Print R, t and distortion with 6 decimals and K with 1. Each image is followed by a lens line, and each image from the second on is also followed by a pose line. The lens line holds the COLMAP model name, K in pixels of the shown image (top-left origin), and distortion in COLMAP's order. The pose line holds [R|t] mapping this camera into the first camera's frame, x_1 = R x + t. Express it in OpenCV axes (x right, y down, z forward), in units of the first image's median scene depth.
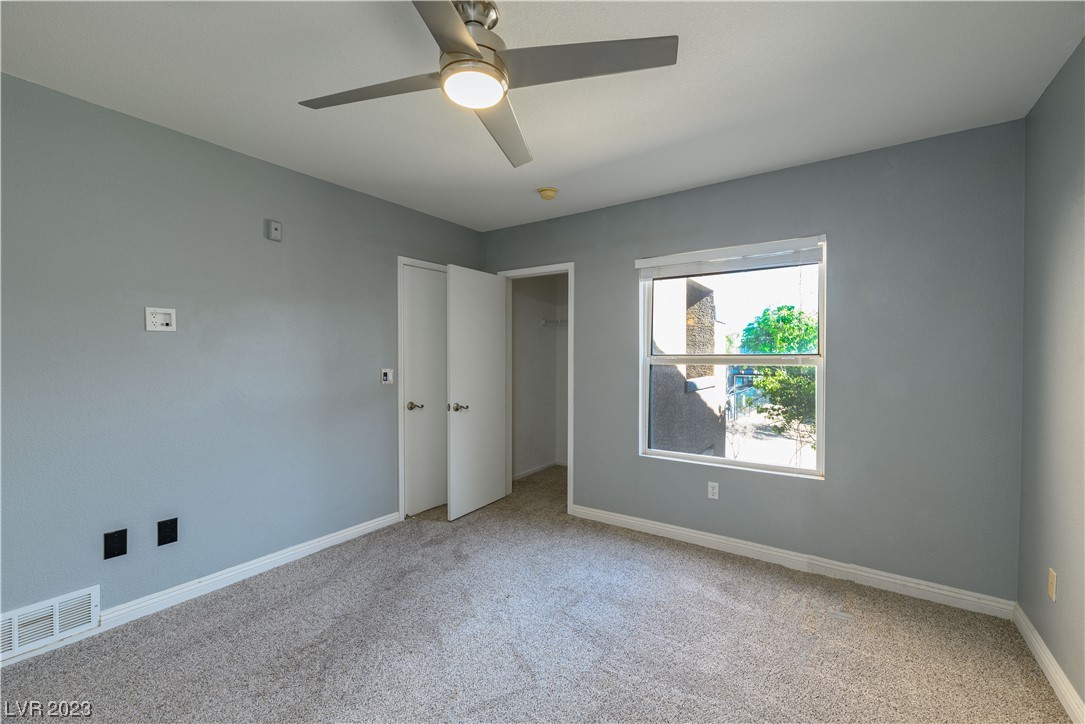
lens RADIAL K [[455.7, 0, 547.7], [0, 455.7, 360.1], [0, 0, 1]] dist [-0.000049, -0.000225]
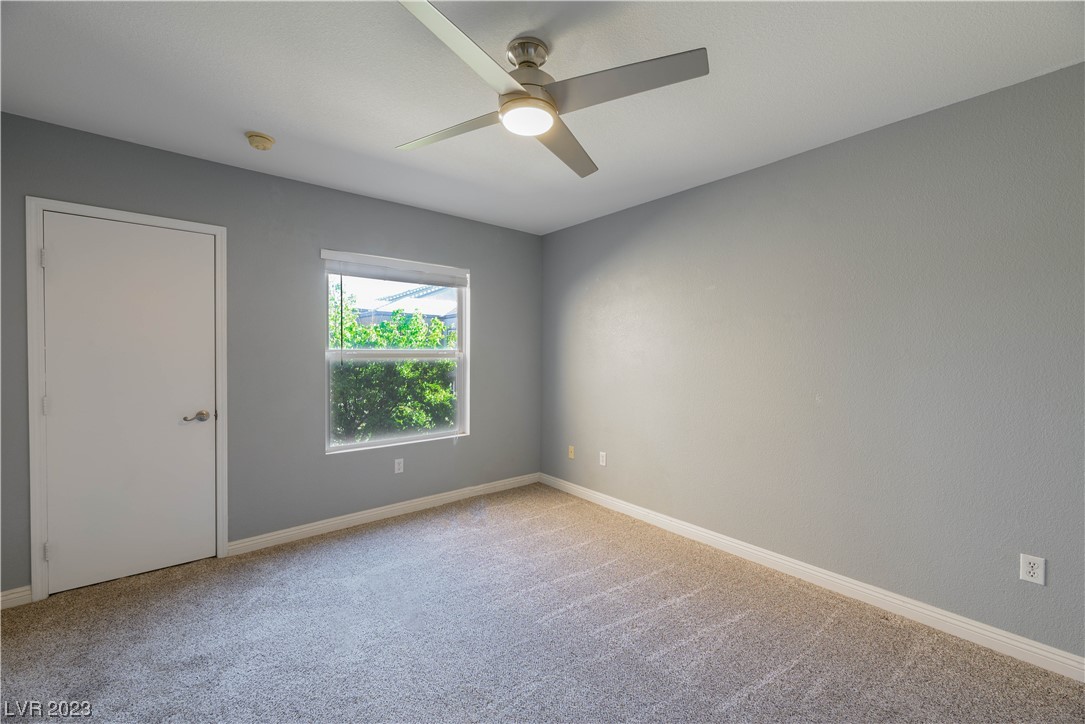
lens RADIAL K [[455.7, 0, 547.7], [0, 455.7, 360.1], [0, 0, 1]] dist [-0.000049, -0.000225]
pose [[0.232558, -0.021864, 0.972337, -0.660941], [0.001152, 0.999753, 0.022205, -0.011338], [-0.972582, -0.004043, 0.232525, 0.344850]]
